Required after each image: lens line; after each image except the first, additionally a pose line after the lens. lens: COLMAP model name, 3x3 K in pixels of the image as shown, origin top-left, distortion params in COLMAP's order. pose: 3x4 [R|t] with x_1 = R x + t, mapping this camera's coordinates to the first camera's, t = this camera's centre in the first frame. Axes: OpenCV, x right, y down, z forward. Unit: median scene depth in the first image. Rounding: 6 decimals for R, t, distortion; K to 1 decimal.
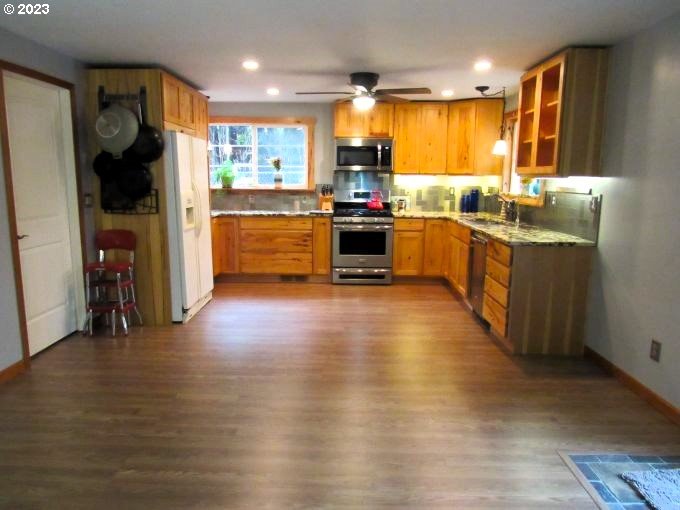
lens RADIAL K [[490.1, 0, 341.4], [0, 490.1, 256.4], [0, 0, 1]] dist [-0.023947, 0.006577]
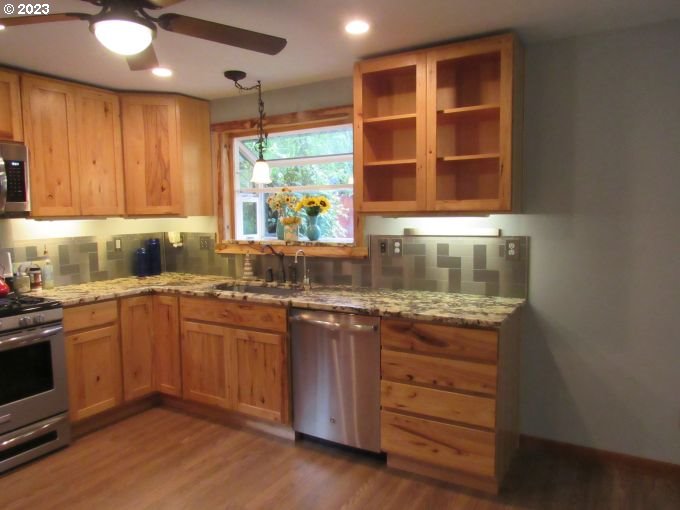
lens RADIAL K [[490.1, 0, 341.0], [0, 490.1, 255.2], [0, 0, 1]] dist [-0.023947, 0.006577]
pose [[0.497547, -0.093970, 0.862332, -0.162341], [0.160949, 0.986854, 0.014675, -0.090950], [-0.852374, 0.131490, 0.506131, 0.506633]]
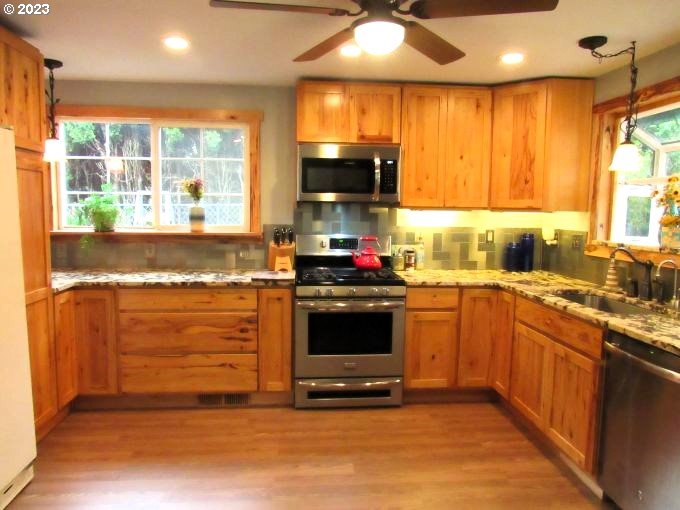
lens RADIAL K [[490.1, 0, 340.1], [0, 490.1, 256.4], [0, 0, 1]] dist [-0.023947, 0.006577]
pose [[0.994911, -0.006153, 0.100573, -0.022094], [0.012872, 0.997717, -0.066296, -0.075600], [-0.099935, 0.067254, 0.992718, 0.448584]]
